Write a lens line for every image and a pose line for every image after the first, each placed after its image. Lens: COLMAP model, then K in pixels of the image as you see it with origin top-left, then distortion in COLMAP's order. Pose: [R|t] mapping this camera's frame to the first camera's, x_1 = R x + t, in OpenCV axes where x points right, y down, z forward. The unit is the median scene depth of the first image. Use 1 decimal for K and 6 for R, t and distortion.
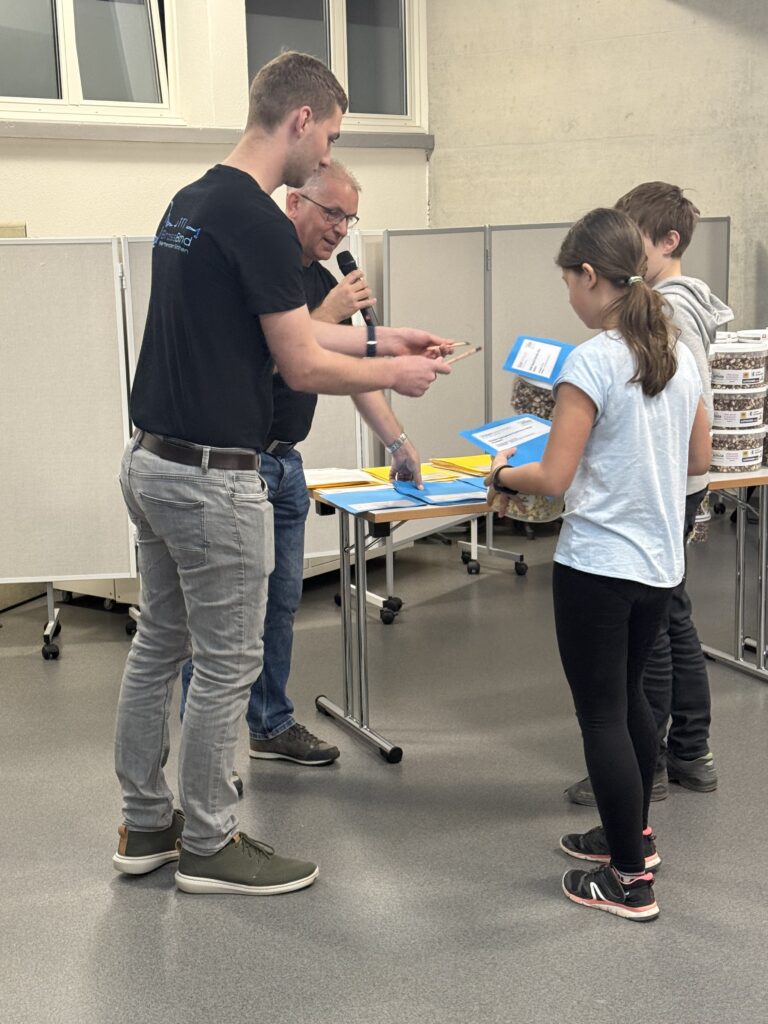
lens RADIAL K [[1649.1, 0, 384.0], [0, 1649.1, 512.3], [0, 0, 1]] dist [0.143601, 0.000000]
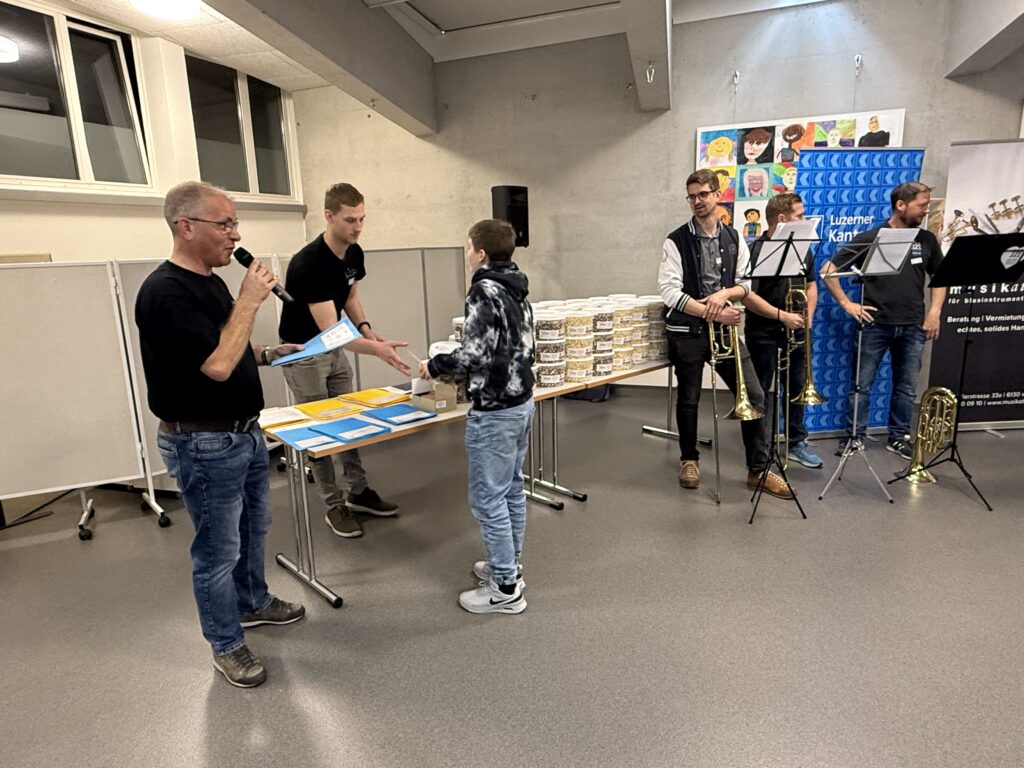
lens RADIAL K [[649.7, 0, 513.7], [0, 649.7, 381.1], [0, 0, 1]] dist [-0.004922, 0.006254]
pose [[0.939073, -0.075584, 0.335305, -0.015411], [0.066625, 0.997048, 0.038160, -0.039319], [-0.337200, -0.013496, 0.941336, 0.229504]]
